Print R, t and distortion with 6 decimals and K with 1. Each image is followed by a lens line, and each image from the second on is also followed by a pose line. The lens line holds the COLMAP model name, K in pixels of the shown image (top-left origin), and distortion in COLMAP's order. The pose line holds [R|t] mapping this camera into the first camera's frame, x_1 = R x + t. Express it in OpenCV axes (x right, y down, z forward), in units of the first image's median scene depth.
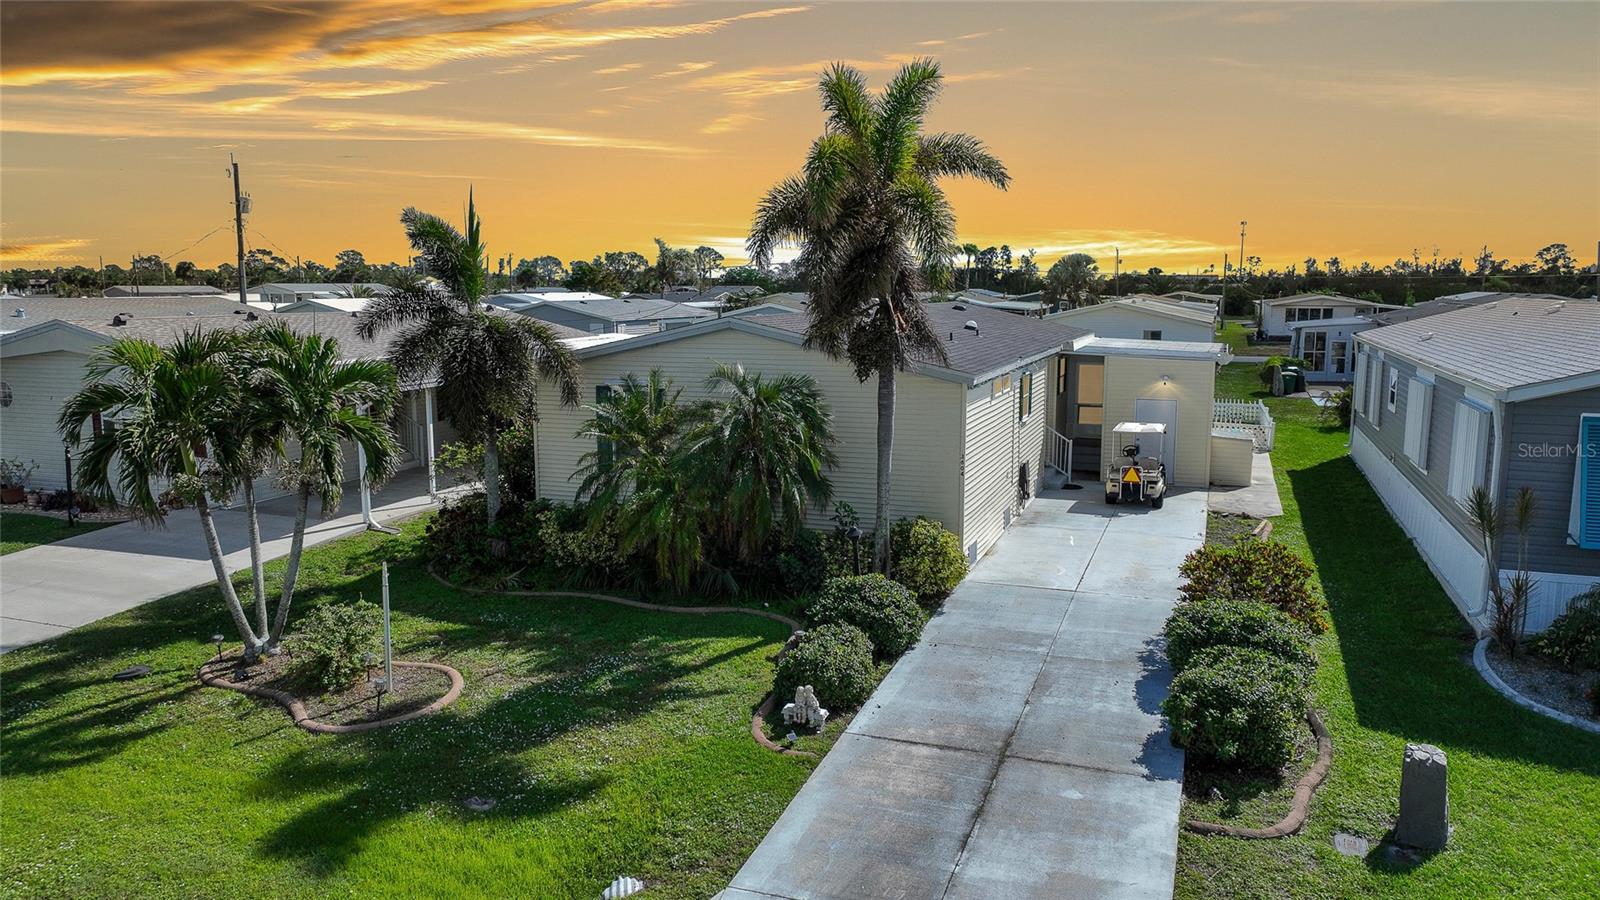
lens RADIAL K [[1114.0, 0, 800.0], [0, 1114.0, 450.0], [0, 0, 1]] dist [-0.018174, 0.034462]
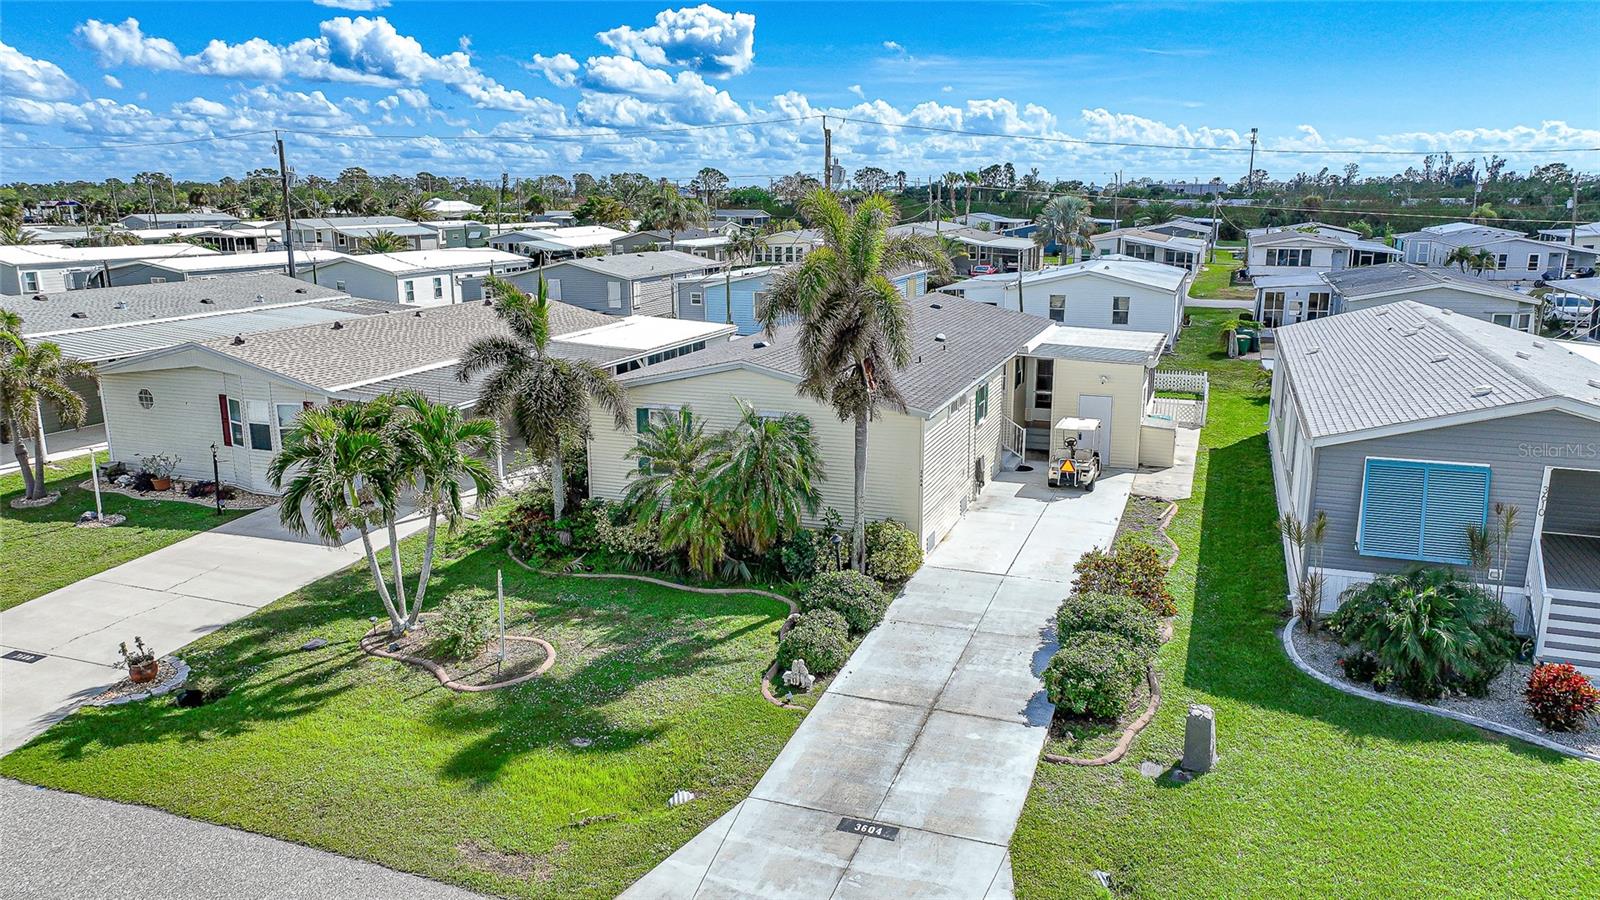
lens RADIAL K [[1114.0, 0, 800.0], [0, 1114.0, 450.0], [0, 0, 1]] dist [-0.018174, 0.034462]
pose [[0.999976, -0.003971, -0.005609, 0.013501], [0.004416, 0.996640, 0.081792, -0.153830], [0.005265, -0.081815, 0.996634, -0.361739]]
